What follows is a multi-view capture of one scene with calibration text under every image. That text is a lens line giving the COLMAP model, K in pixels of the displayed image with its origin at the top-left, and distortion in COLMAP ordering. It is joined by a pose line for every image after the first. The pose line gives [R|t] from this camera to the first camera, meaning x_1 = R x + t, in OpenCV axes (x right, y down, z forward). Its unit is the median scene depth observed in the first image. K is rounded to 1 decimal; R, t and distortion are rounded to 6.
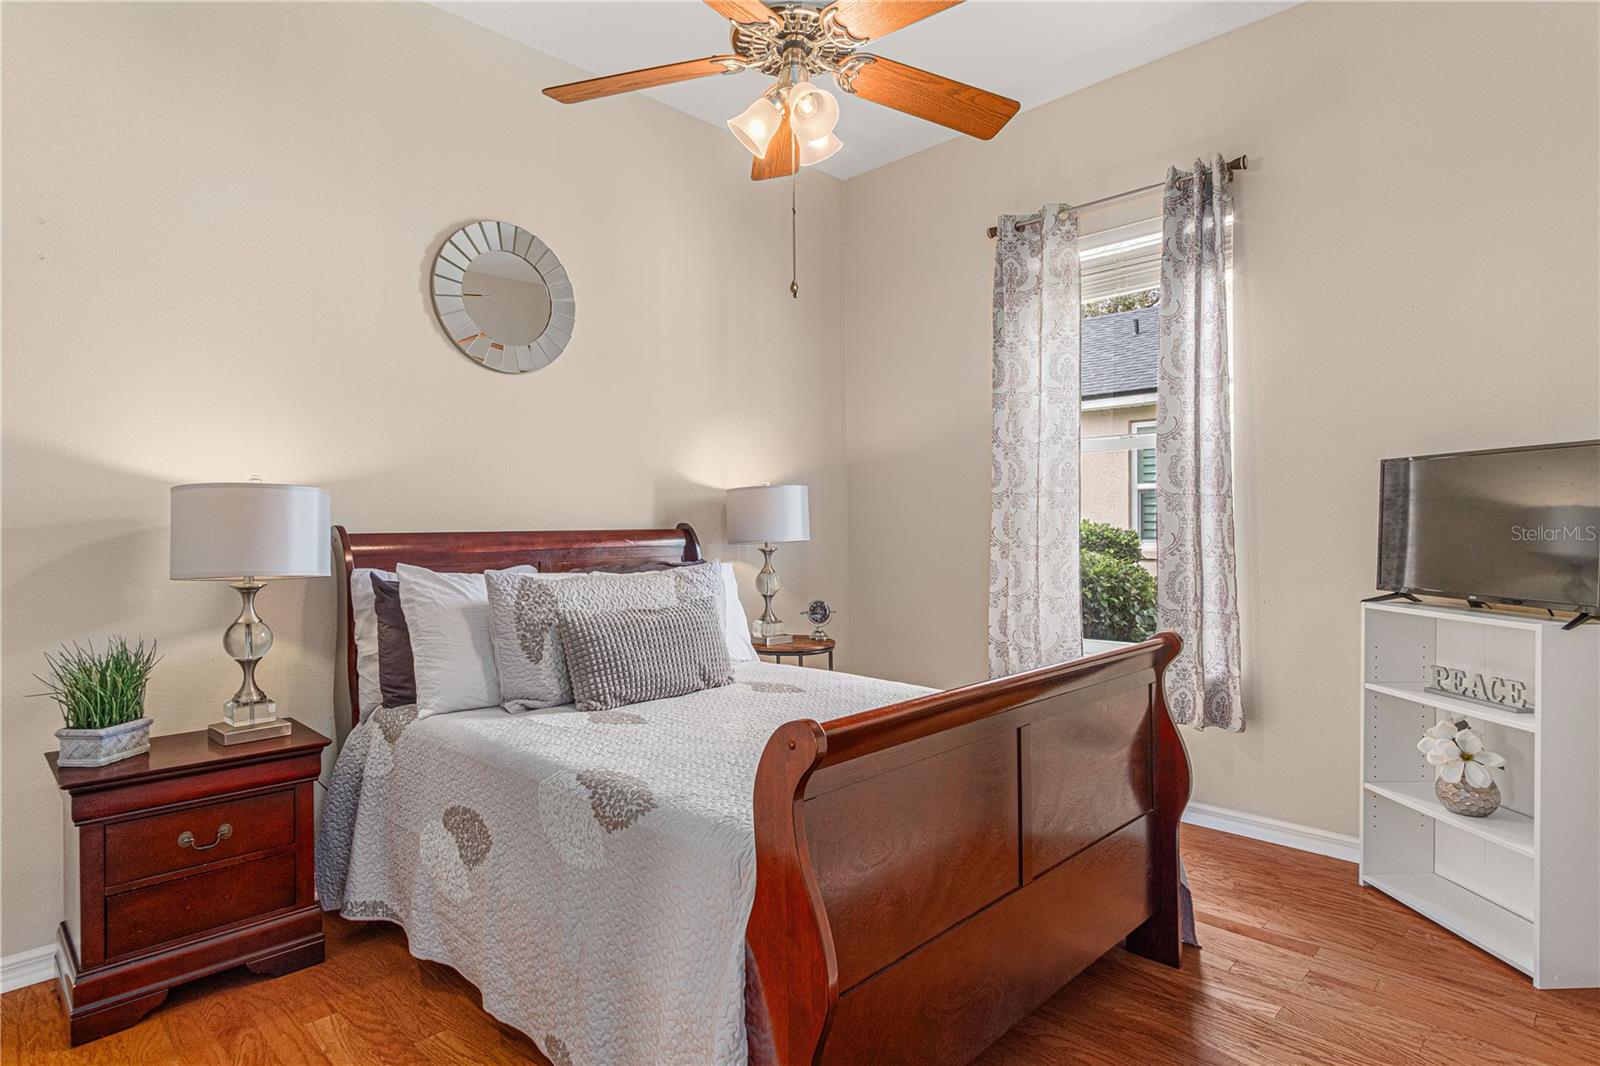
lens RADIAL K [[864.0, 0, 797.2], [0, 864.0, 531.0], [0, 0, 1]] dist [0.001406, 0.003060]
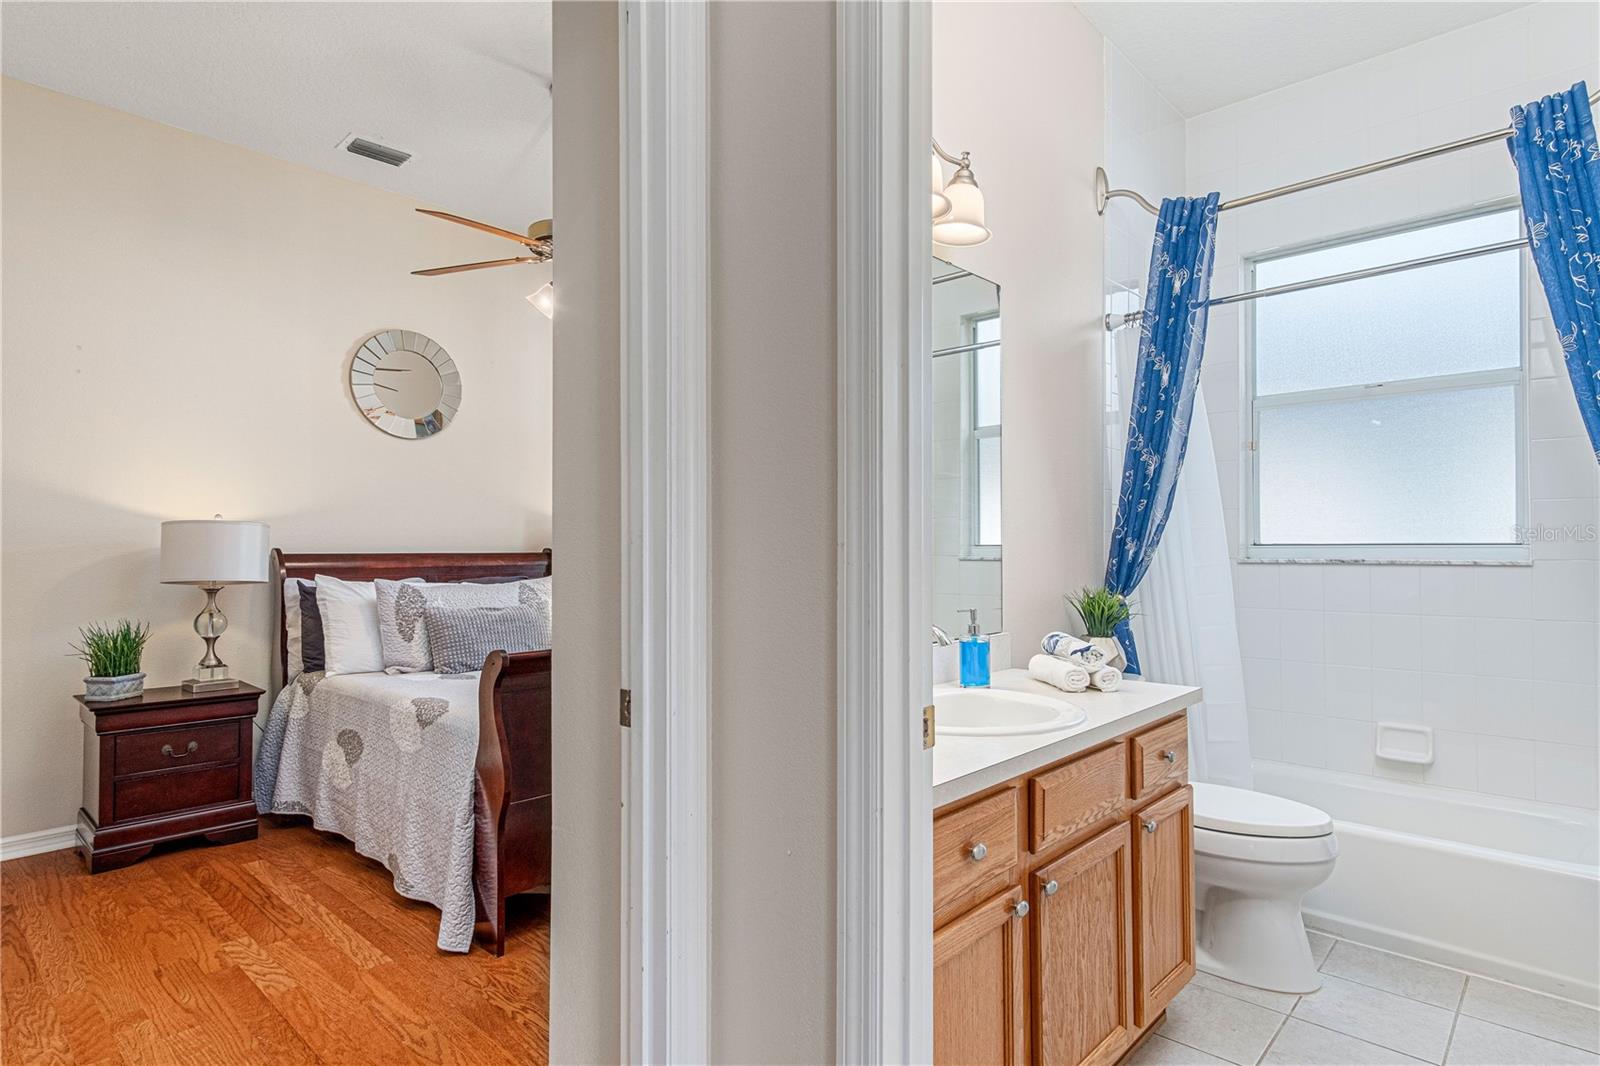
lens RADIAL K [[864.0, 0, 800.2], [0, 864.0, 536.5], [0, 0, 1]] dist [0.001406, 0.003060]
pose [[0.999539, 0.006769, 0.029602, 0.347977], [-0.006031, 0.999671, -0.024936, 0.005324], [-0.029761, 0.024746, 0.999251, -0.543224]]
